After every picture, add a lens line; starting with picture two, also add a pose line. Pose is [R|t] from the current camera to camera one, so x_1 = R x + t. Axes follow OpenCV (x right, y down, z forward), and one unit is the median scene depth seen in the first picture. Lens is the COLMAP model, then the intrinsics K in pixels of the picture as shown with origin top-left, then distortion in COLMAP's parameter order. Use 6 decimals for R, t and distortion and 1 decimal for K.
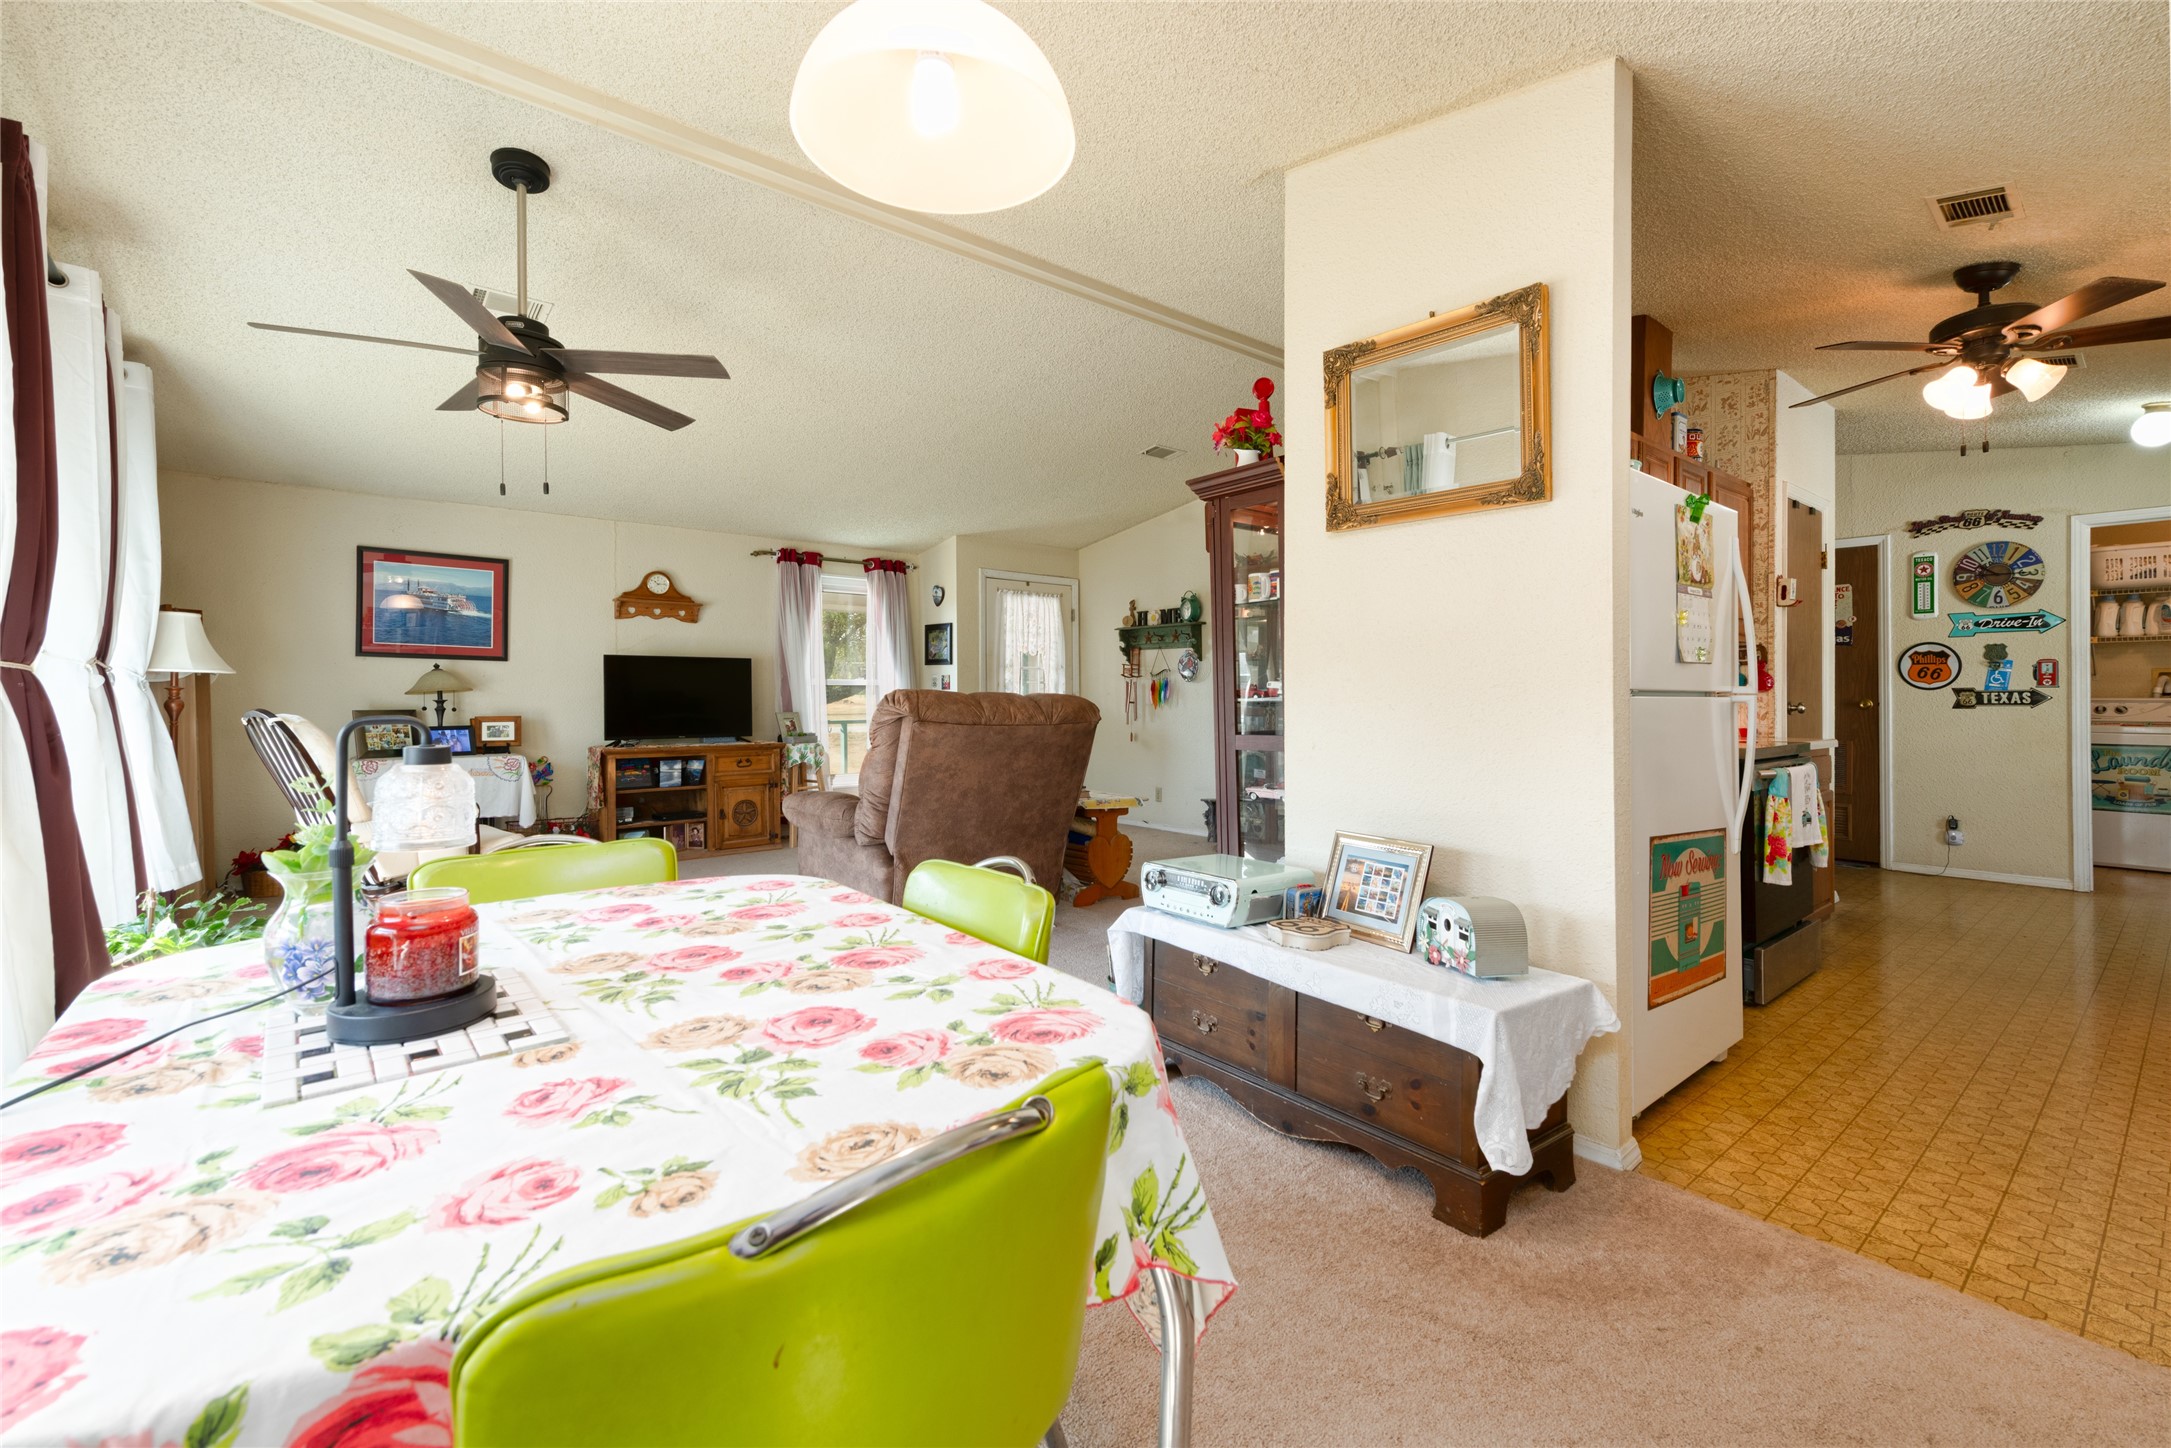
lens RADIAL K [[945.7, 0, 1097.6], [0, 945.7, 681.1], [0, 0, 1]] dist [0.007708, -0.000062]
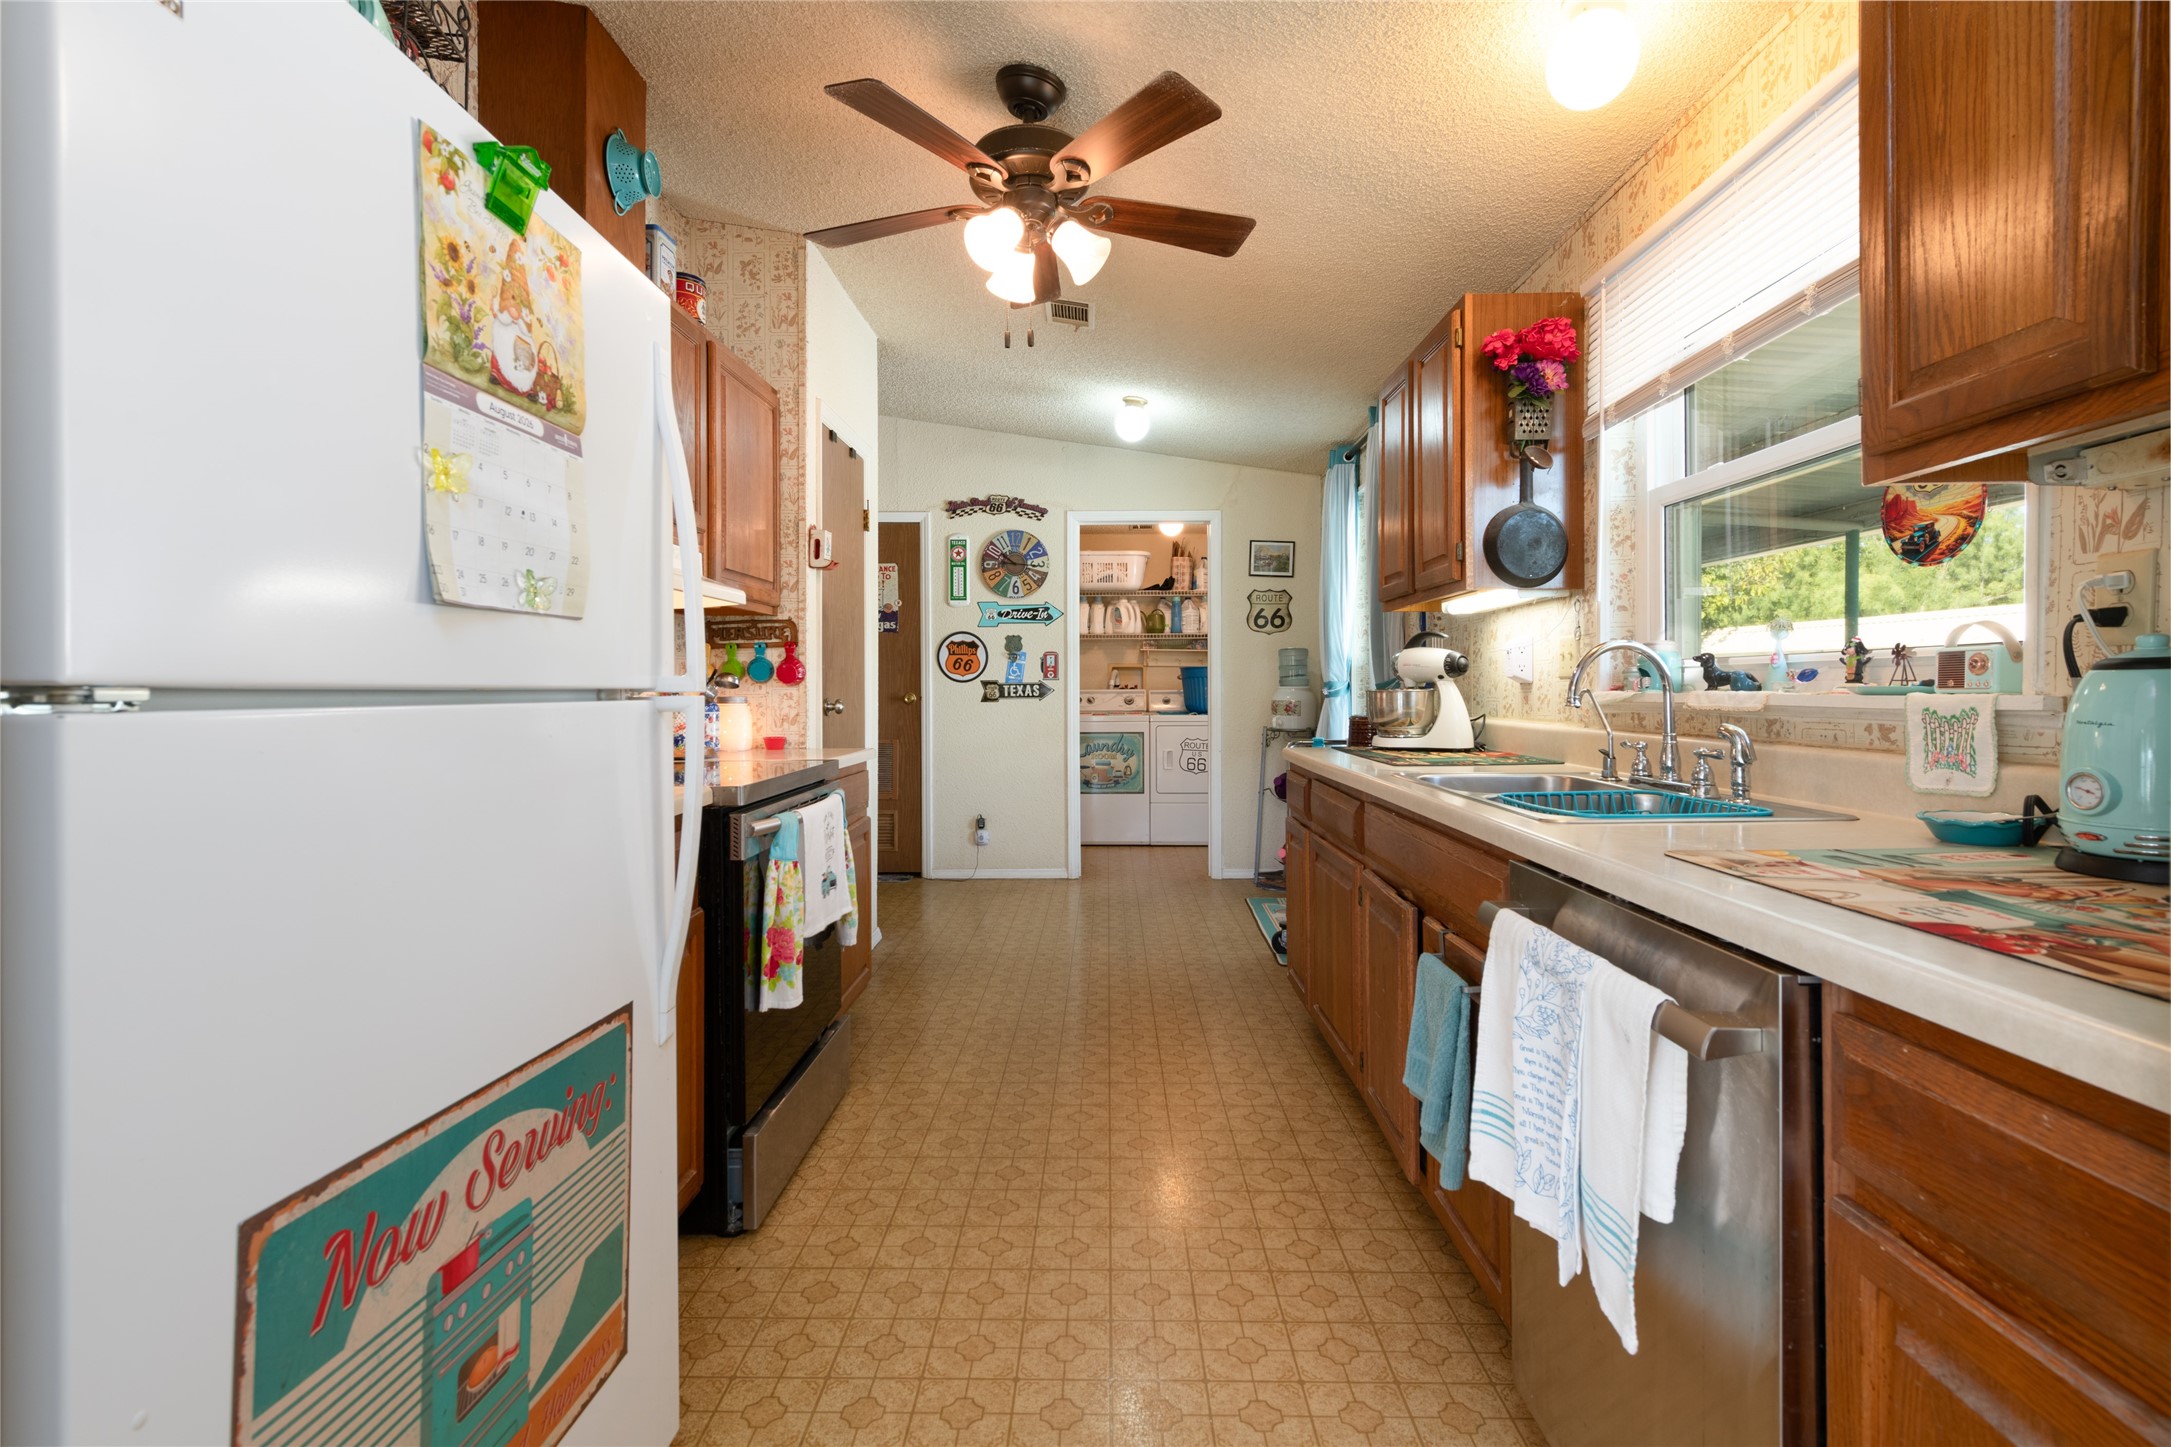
lens RADIAL K [[1007.6, 0, 1085.5], [0, 1007.6, 723.5], [0, 0, 1]] dist [0.014391, -0.001668]
pose [[0.663560, -0.030691, 0.747493, 0.221290], [-0.007303, 0.998845, 0.047495, 0.001777], [-0.748088, -0.036975, 0.662569, 0.262229]]
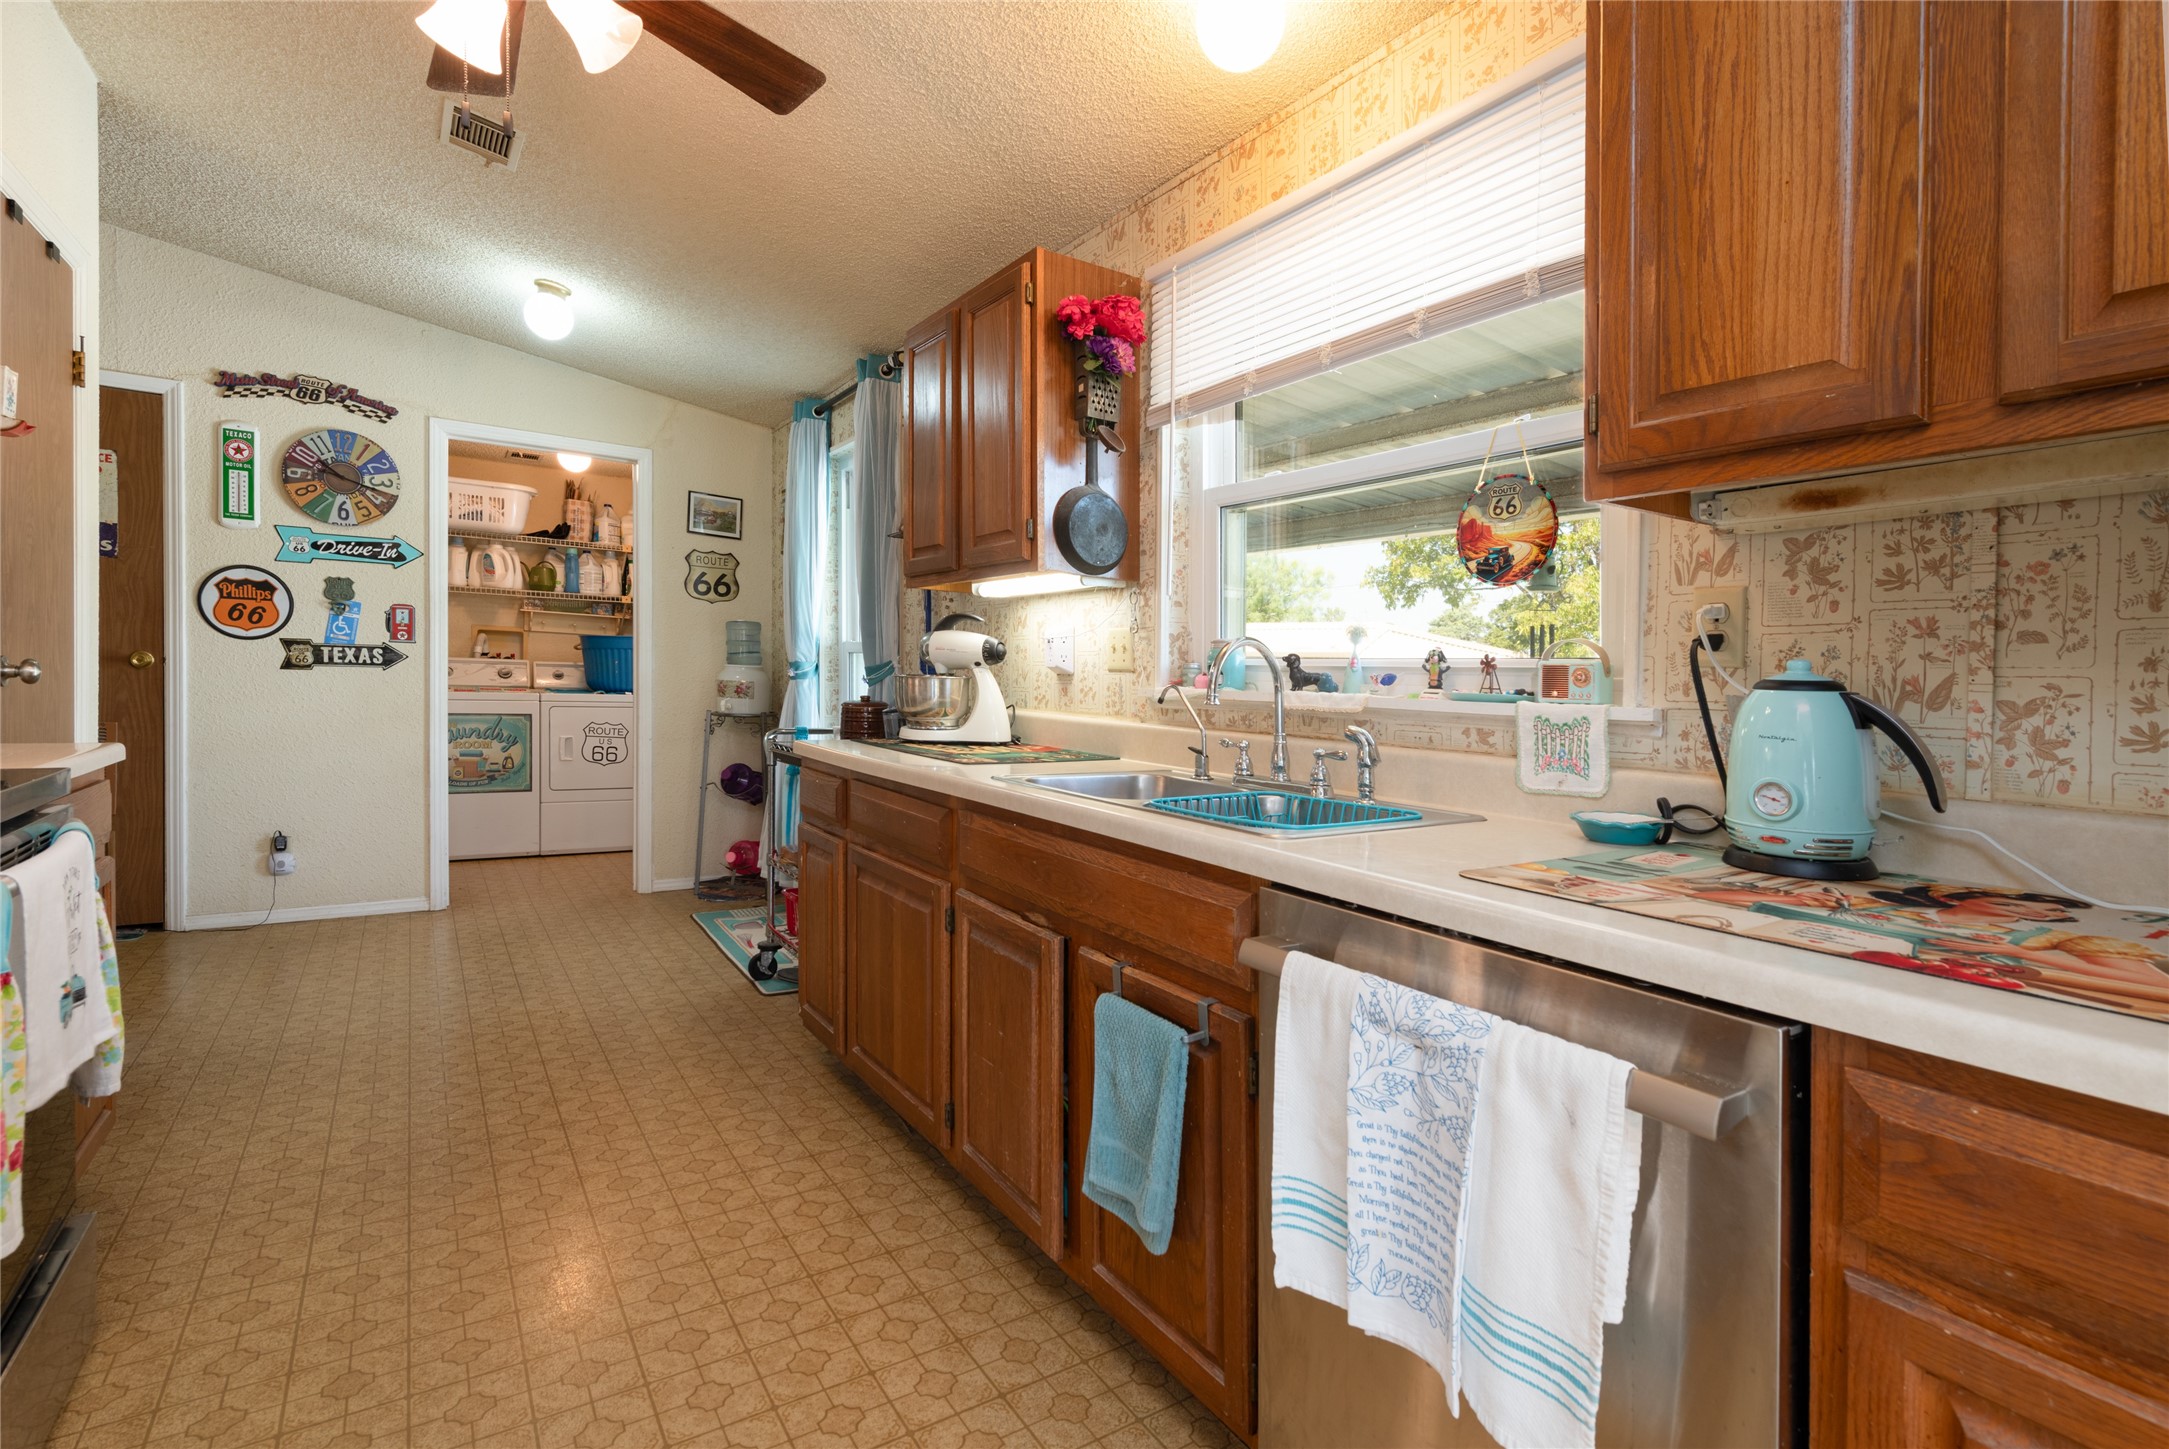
lens RADIAL K [[1026.4, 0, 1090.5], [0, 1026.4, 717.9], [0, 0, 1]] dist [0.025754, -0.011059]
pose [[0.122212, -0.036357, 0.991838, 0.257537], [-0.050738, 0.997793, 0.042827, 0.003258], [-0.991206, -0.055558, 0.120098, 0.364358]]
